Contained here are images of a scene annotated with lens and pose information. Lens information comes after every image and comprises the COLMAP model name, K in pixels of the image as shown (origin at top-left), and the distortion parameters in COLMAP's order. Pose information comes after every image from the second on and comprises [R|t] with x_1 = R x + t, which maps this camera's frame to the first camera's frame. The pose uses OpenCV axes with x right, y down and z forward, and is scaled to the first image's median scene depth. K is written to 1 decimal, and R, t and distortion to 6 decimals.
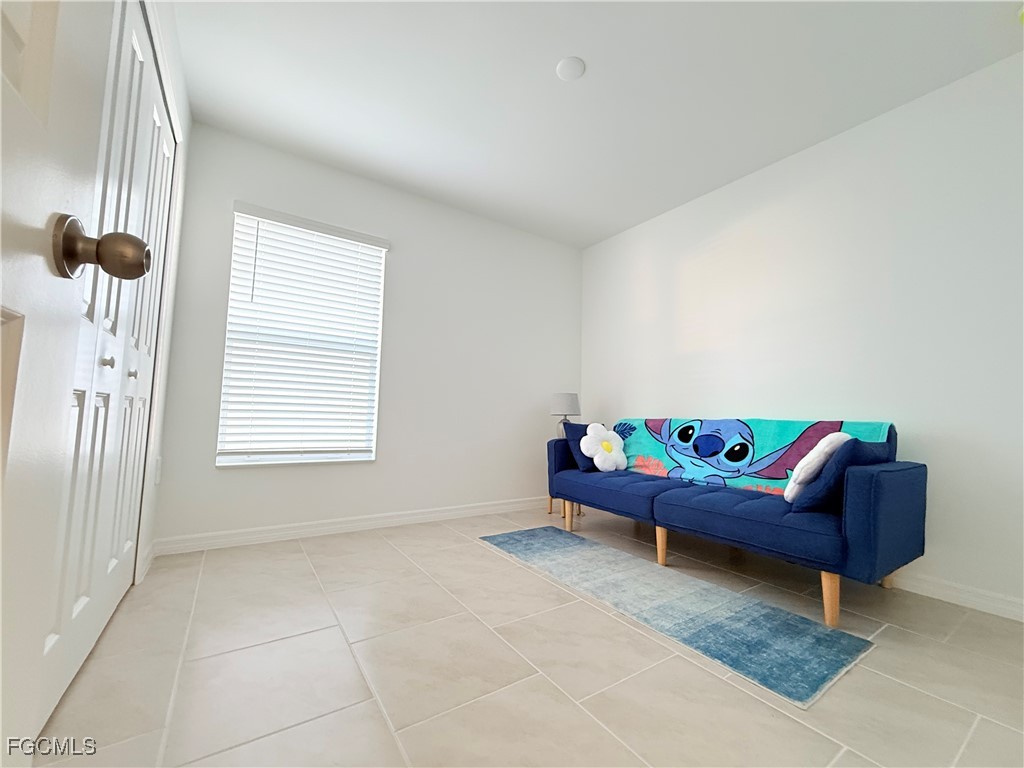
lens RADIAL K [[408.4, 0, 512.0], [0, 408.4, 384.0], [0, 0, 1]] dist [-0.000584, 0.000136]
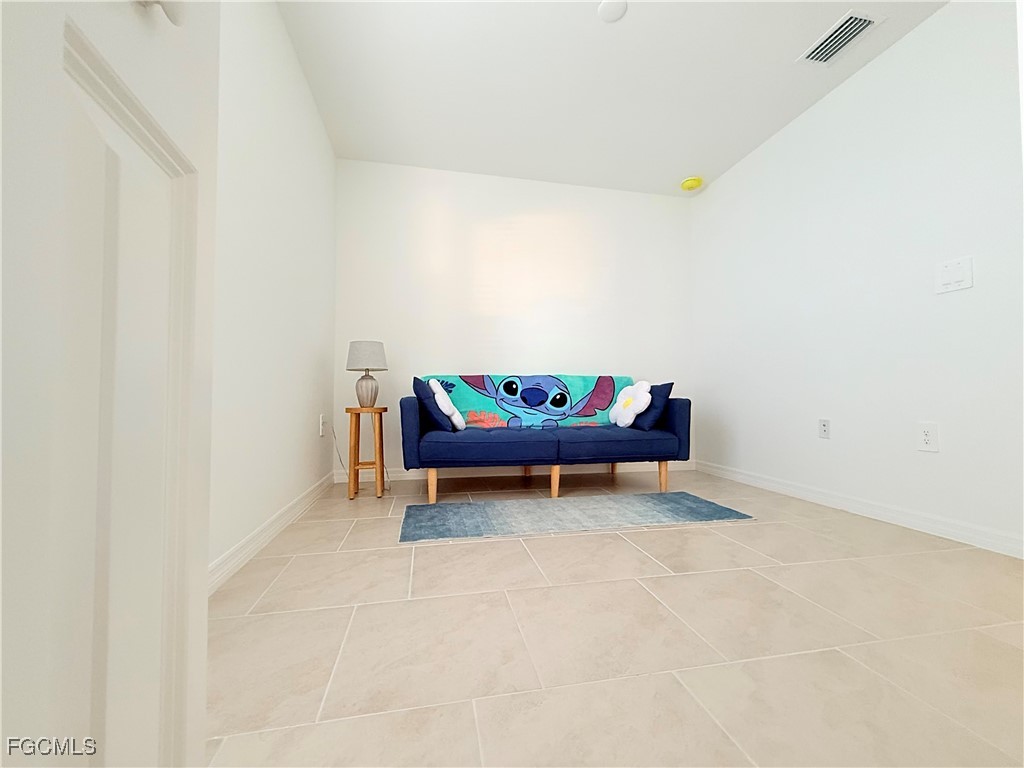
lens RADIAL K [[408.4, 0, 512.0], [0, 408.4, 384.0], [0, 0, 1]] dist [-0.000584, 0.000136]
pose [[0.385636, 0.003164, 0.922646, -0.676461], [-0.066740, 0.997470, 0.024475, 0.092040], [-0.920234, -0.071016, 0.384871, 0.625030]]
